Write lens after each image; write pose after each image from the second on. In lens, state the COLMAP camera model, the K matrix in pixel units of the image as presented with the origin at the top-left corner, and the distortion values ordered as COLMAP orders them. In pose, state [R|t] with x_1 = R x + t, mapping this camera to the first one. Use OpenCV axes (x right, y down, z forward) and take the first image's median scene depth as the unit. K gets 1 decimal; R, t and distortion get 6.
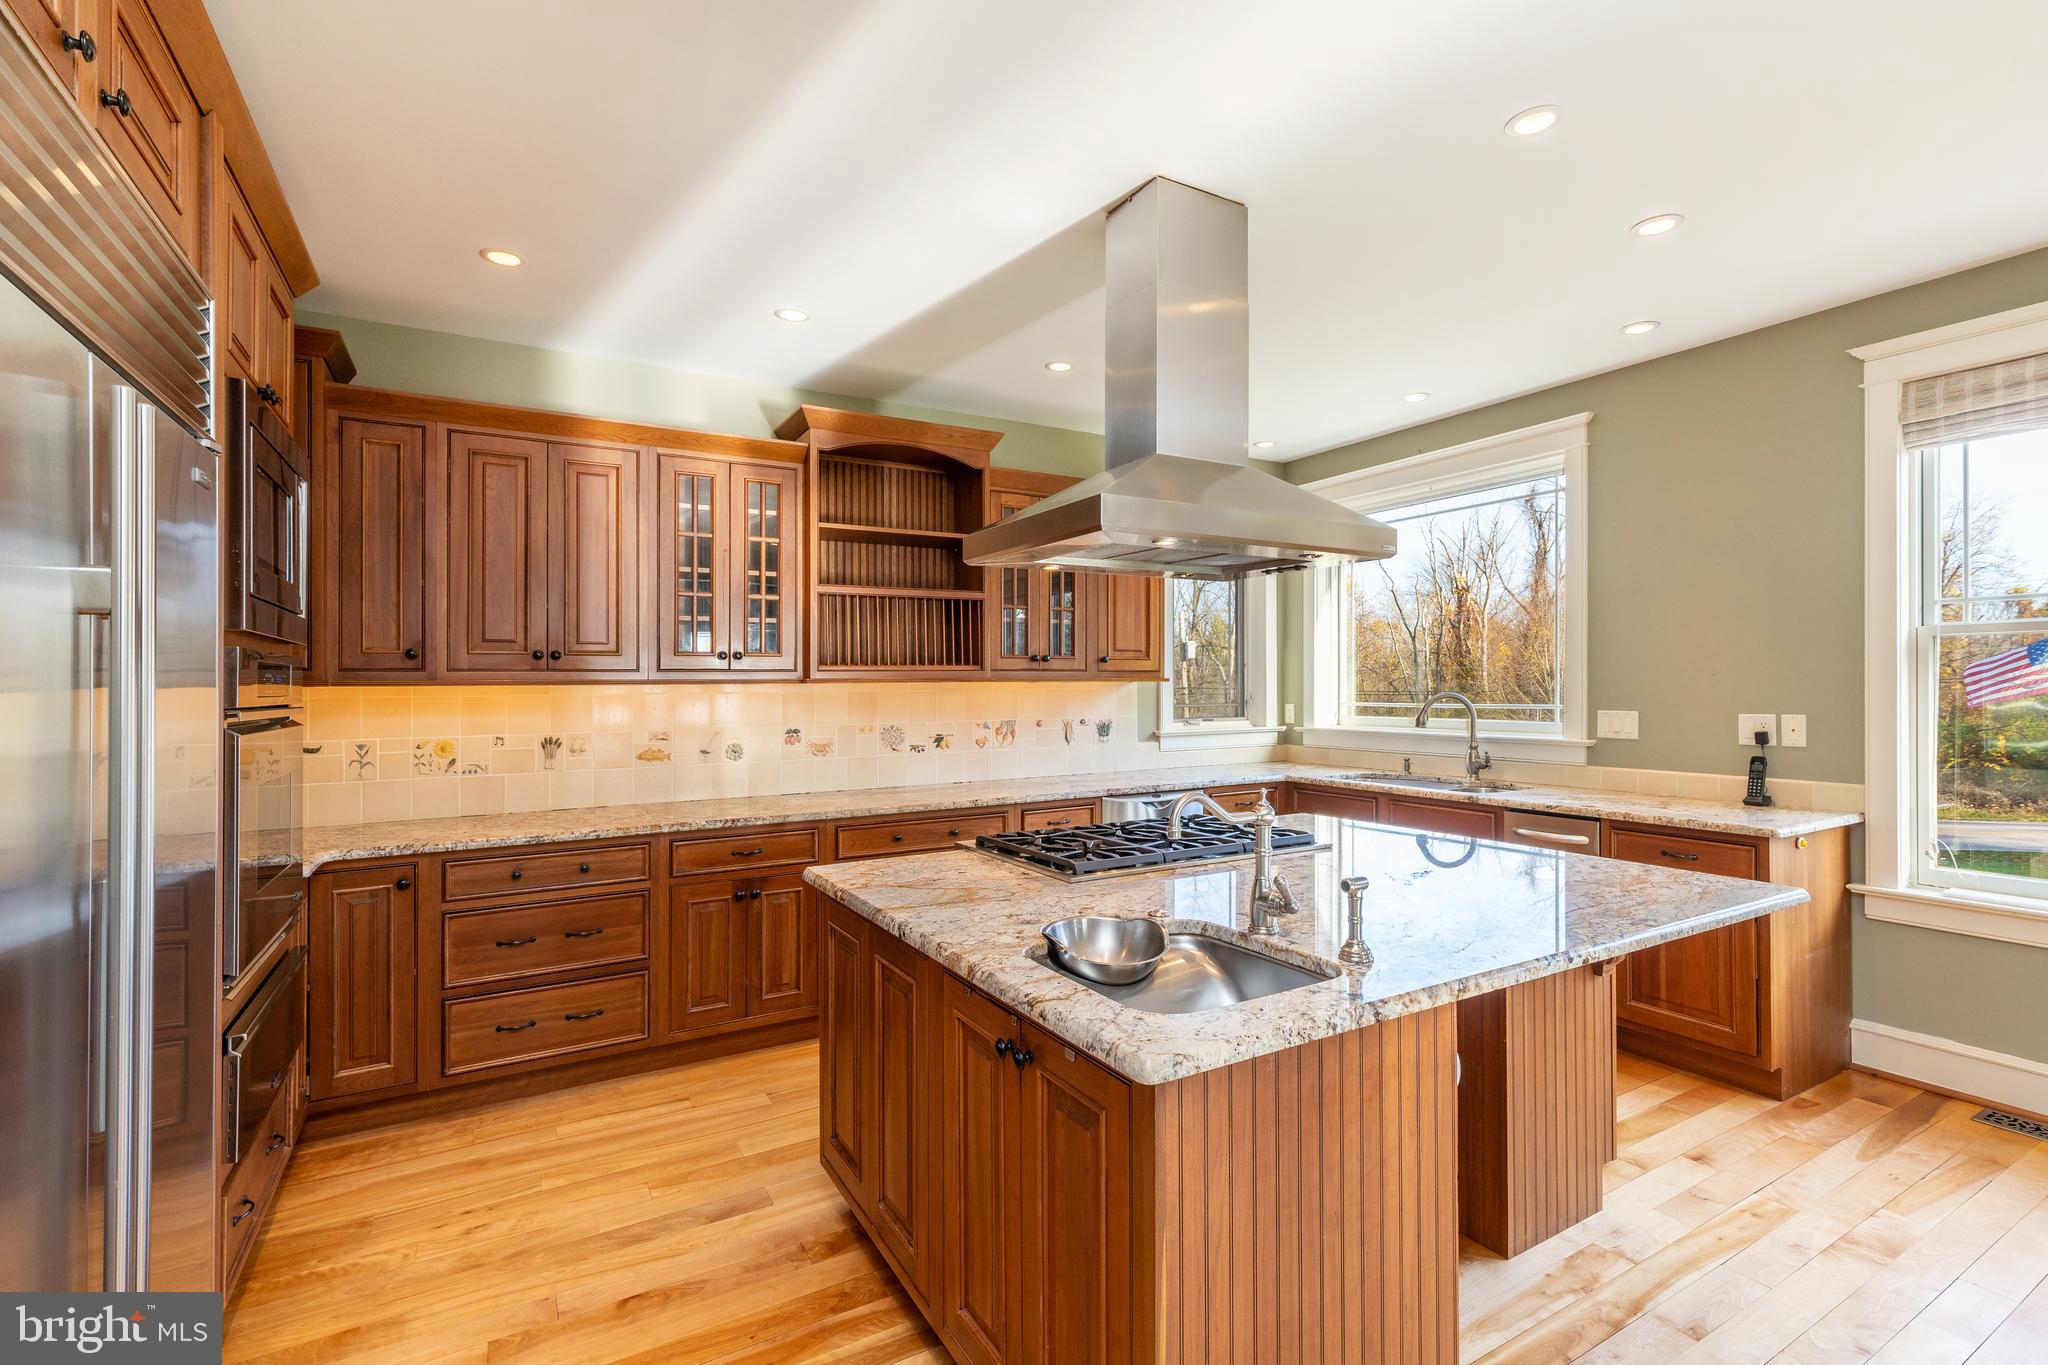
lens RADIAL K [[939.7, 0, 1026.7], [0, 939.7, 687.1], [0, 0, 1]] dist [0.003956, 0.000048]
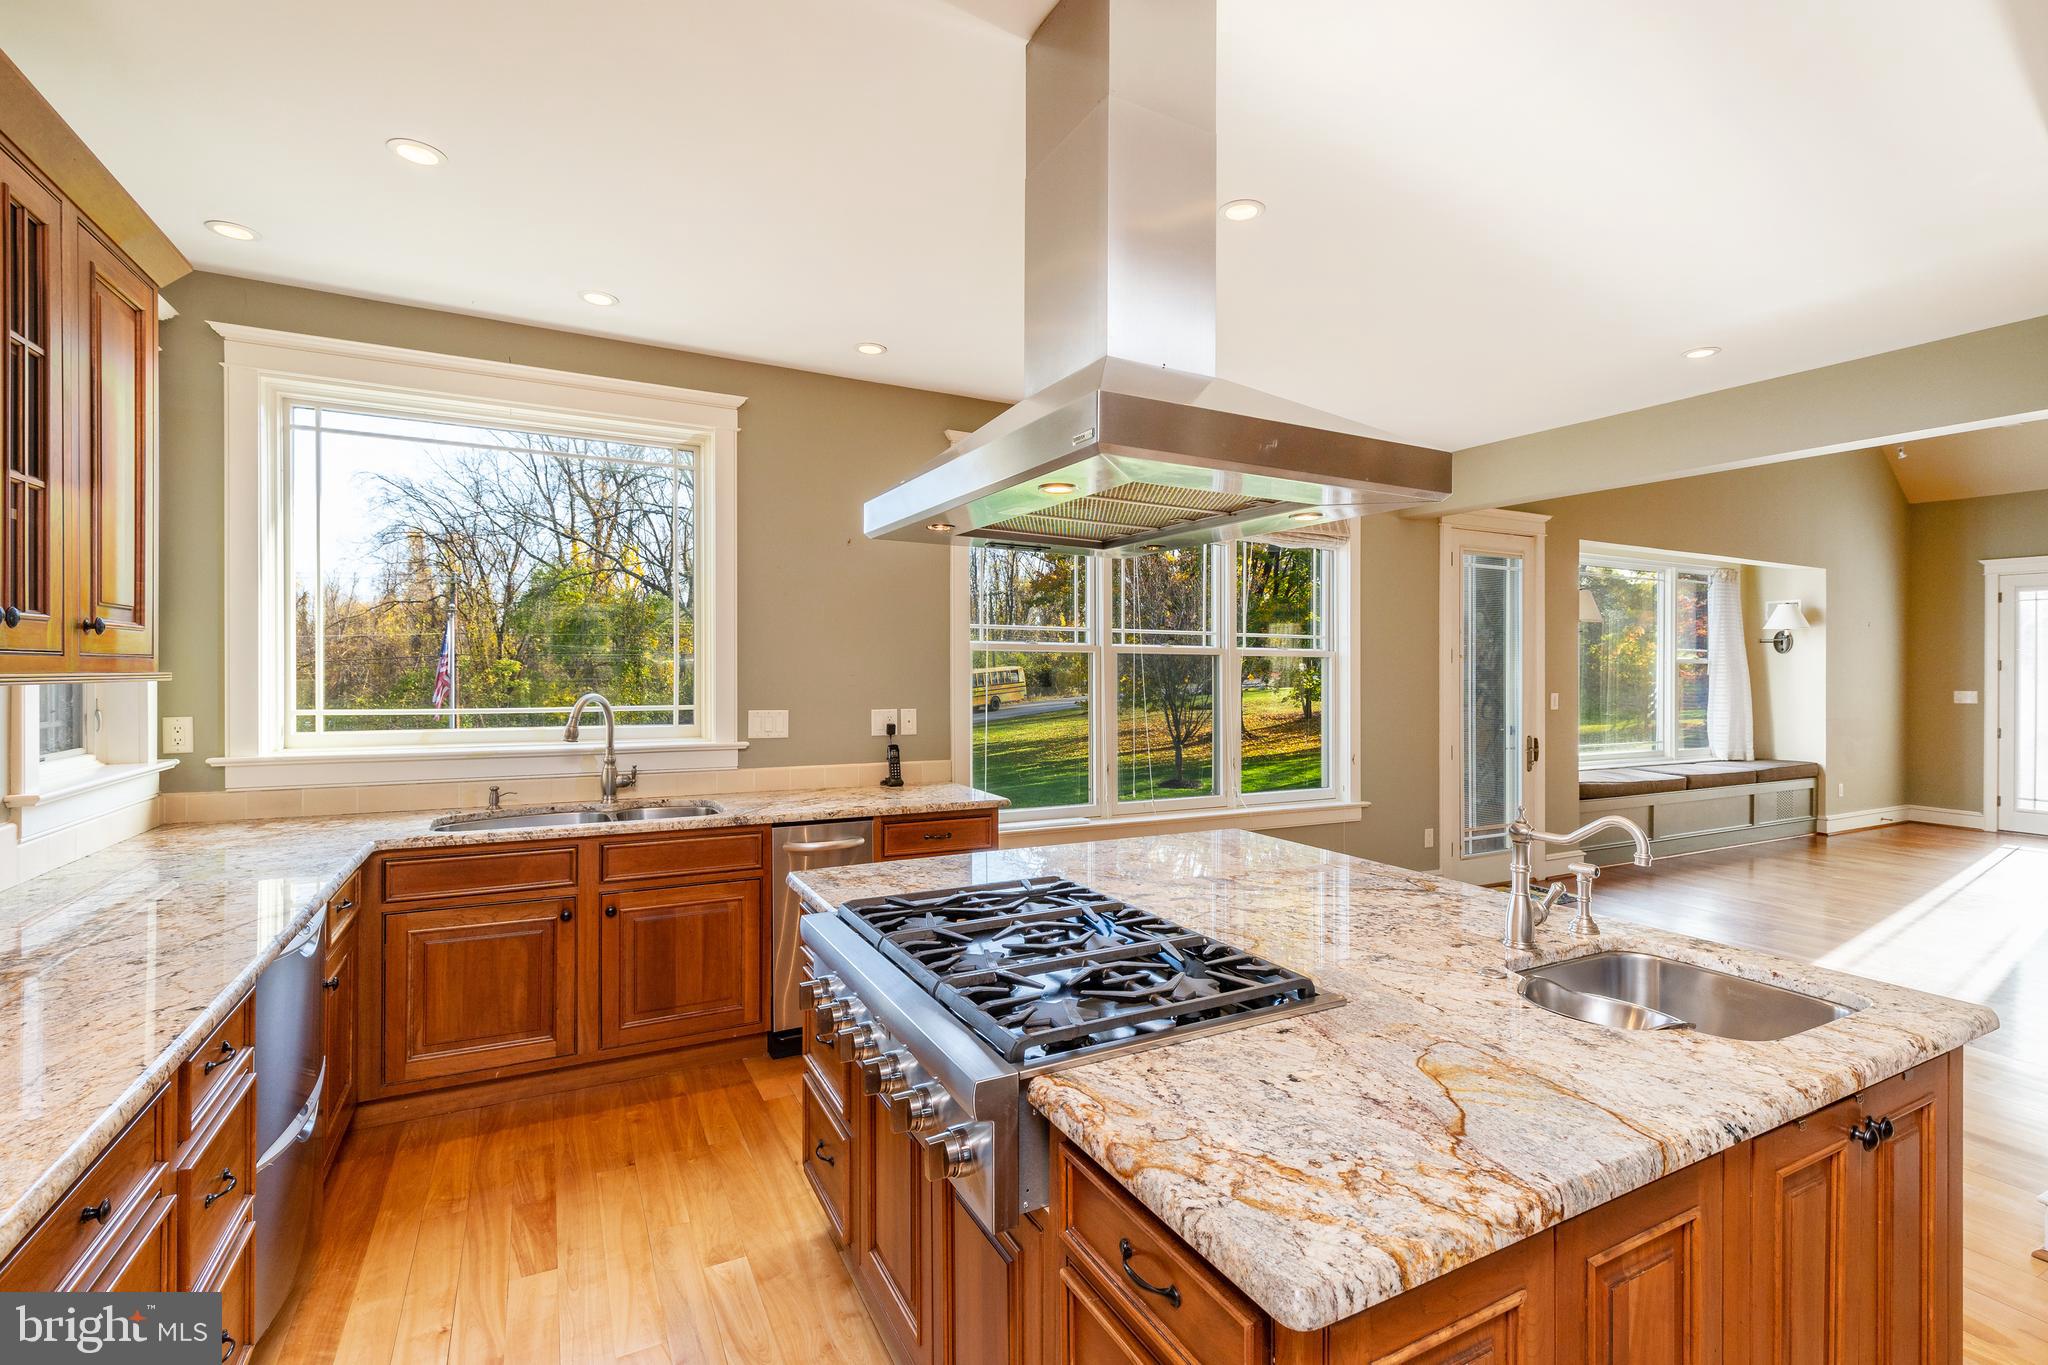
lens RADIAL K [[939.7, 0, 1043.7], [0, 939.7, 677.2], [0, 0, 1]] dist [0.003956, 0.000048]
pose [[0.000344, 0.001426, 0.999999, -0.347102], [-0.007175, 0.999973, -0.001424, -0.009575], [-0.999974, -0.007174, 0.000354, 0.692637]]
